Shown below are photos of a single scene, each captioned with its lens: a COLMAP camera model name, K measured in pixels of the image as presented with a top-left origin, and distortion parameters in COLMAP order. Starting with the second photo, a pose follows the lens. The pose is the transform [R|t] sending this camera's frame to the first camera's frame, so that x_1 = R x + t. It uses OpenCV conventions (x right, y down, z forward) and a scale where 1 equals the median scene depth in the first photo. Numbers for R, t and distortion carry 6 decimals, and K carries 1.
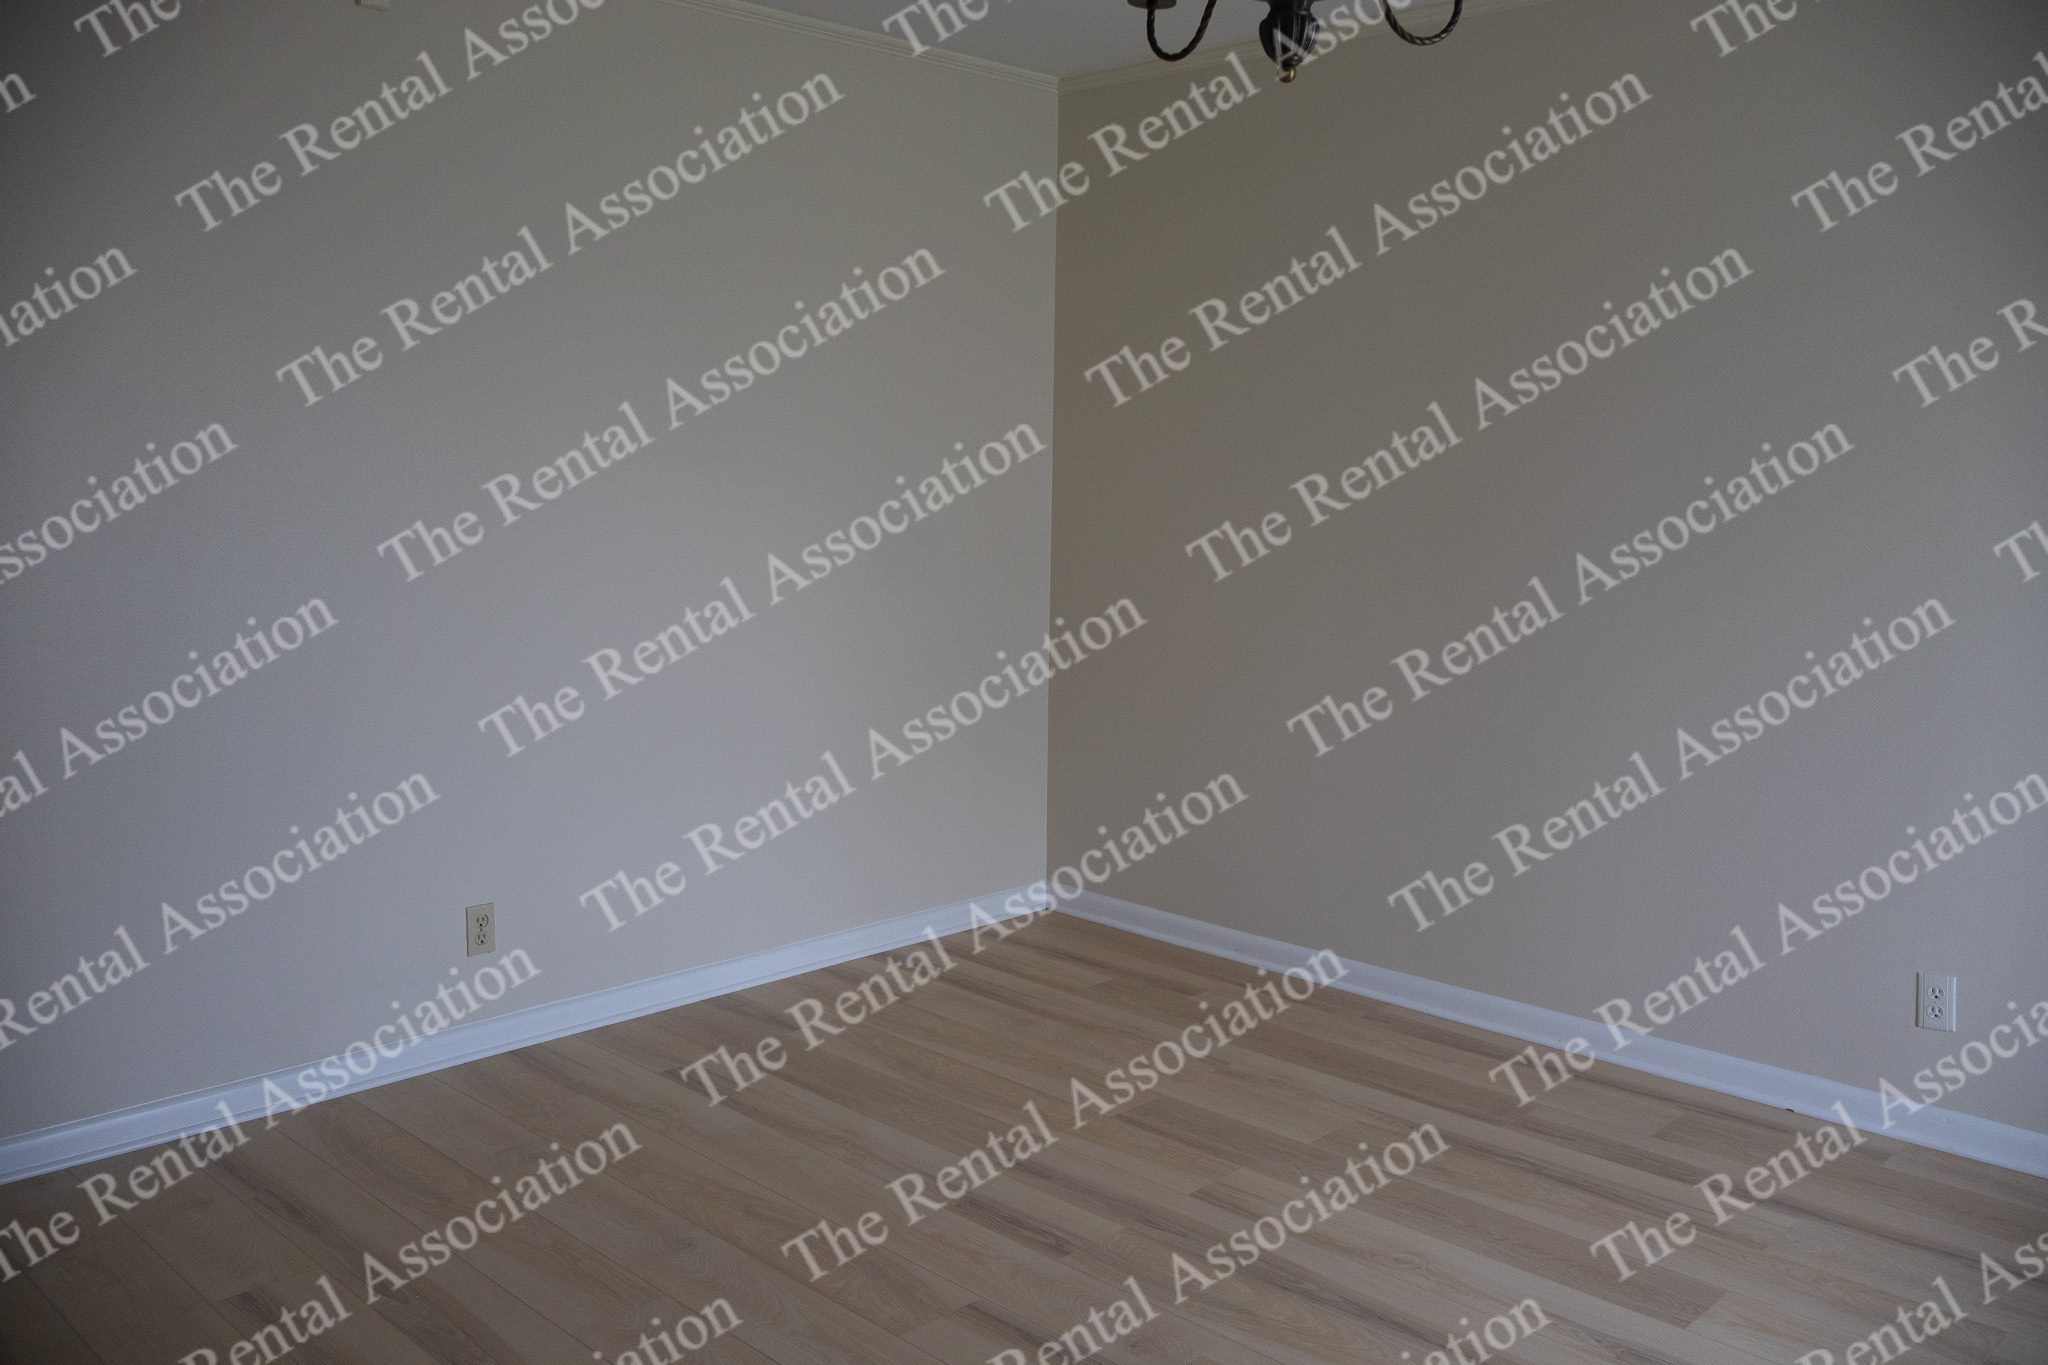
lens RADIAL K [[1704.3, 0, 1024.0], [0, 1704.3, 682.5], [0, 0, 1]] dist [-0.000539, 0.000612]
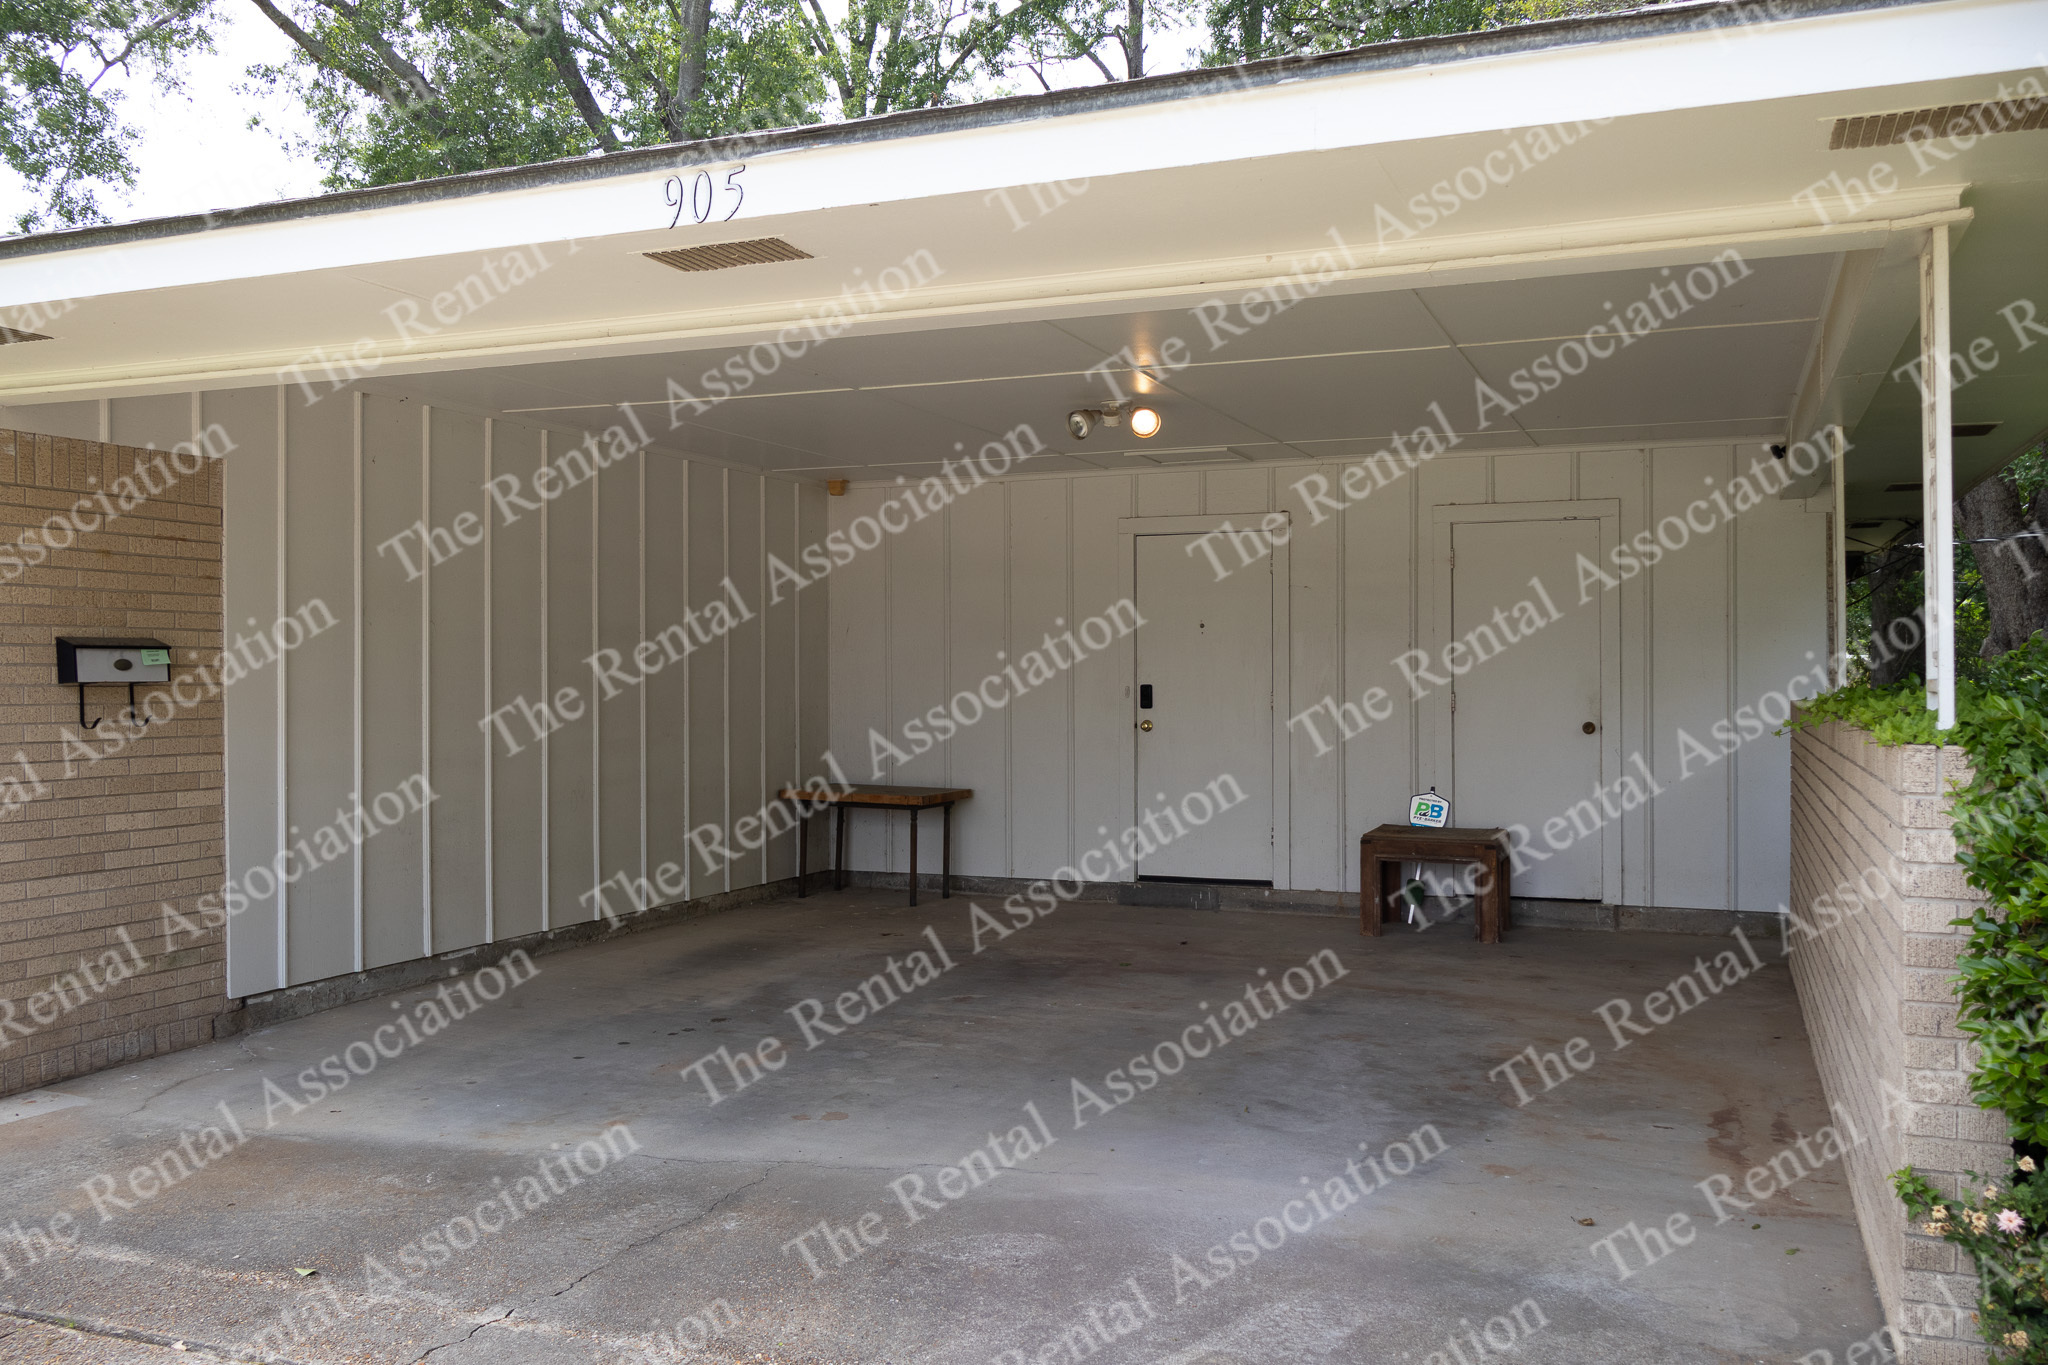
lens RADIAL K [[1704.3, 0, 1024.0], [0, 1704.3, 682.5], [0, 0, 1]] dist [-0.000539, 0.000612]
pose [[1.000000, 0.000267, -0.000352, -0.177659], [-0.000267, 1.000000, -0.000602, -0.307577], [0.000352, 0.000602, 1.000000, -0.000157]]
